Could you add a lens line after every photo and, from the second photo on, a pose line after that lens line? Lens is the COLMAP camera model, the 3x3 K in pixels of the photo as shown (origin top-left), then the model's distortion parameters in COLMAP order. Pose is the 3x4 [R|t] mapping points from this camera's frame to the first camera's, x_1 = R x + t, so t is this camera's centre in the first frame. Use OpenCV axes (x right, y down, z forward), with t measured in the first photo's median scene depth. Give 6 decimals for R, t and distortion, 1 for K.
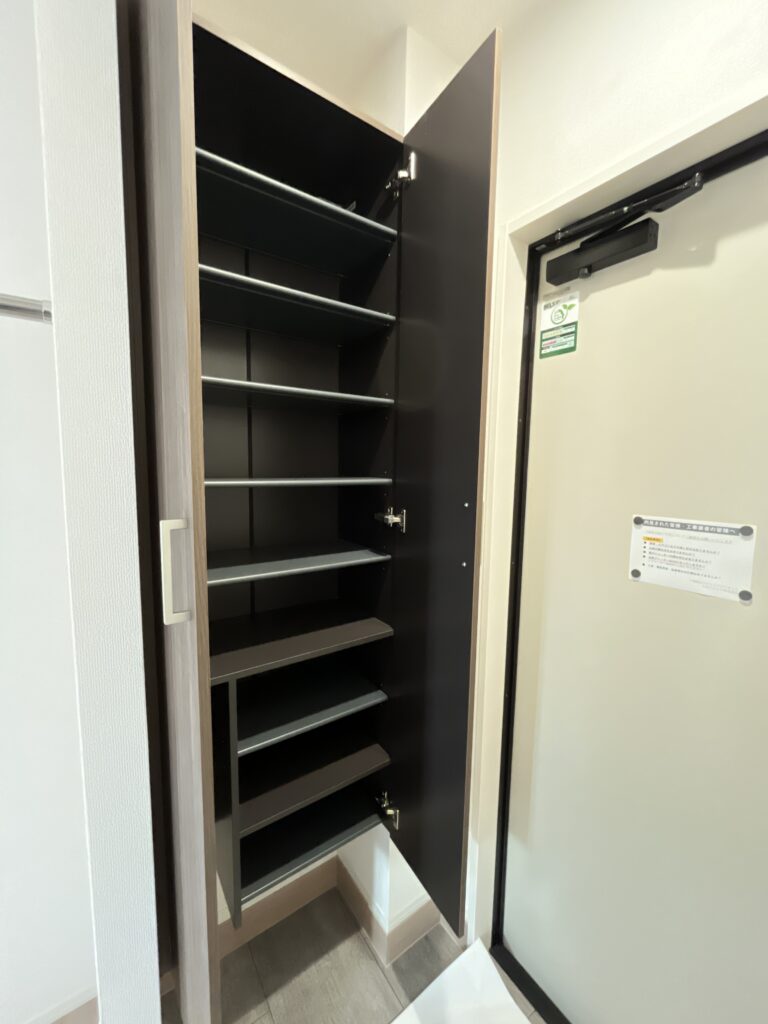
lens RADIAL K [[415.1, 0, 381.9], [0, 415.1, 509.2], [0, 0, 1]] dist [-0.000340, 0.000065]
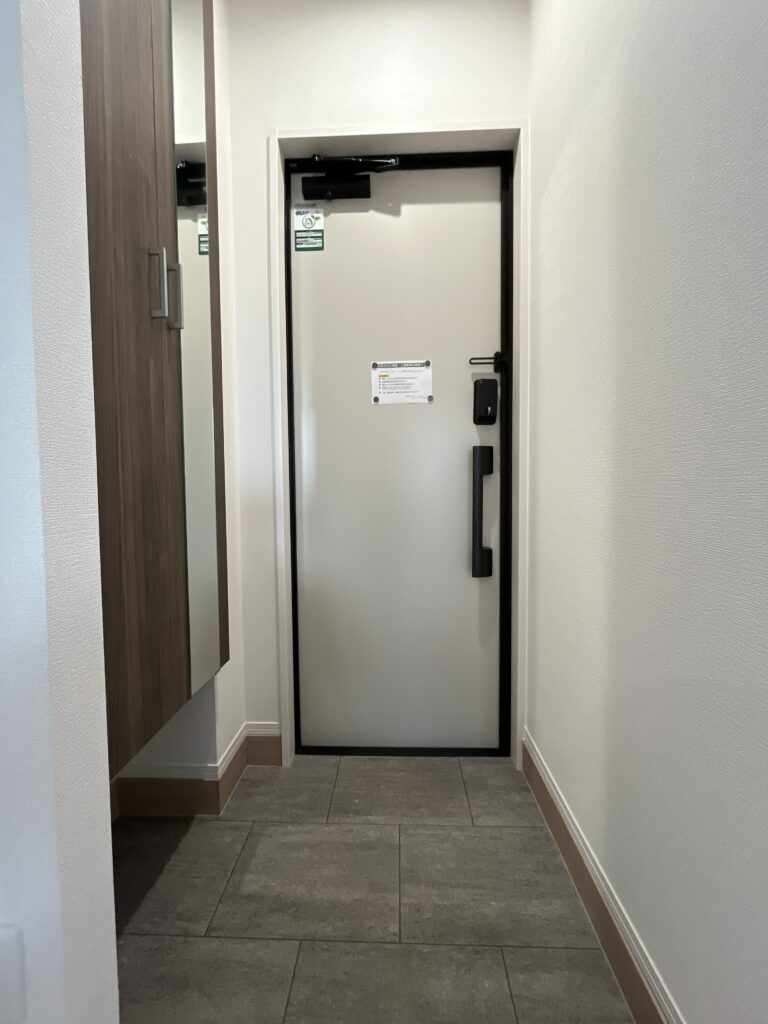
lens RADIAL K [[415.1, 0, 380.8], [0, 415.1, 511.2], [0, 0, 1]] dist [-0.000340, 0.000065]
pose [[0.609924, -0.060331, 0.790160, -0.591944], [0.104035, 0.994564, -0.004367, 0.534195], [-0.785601, 0.084867, 0.612885, 0.051274]]
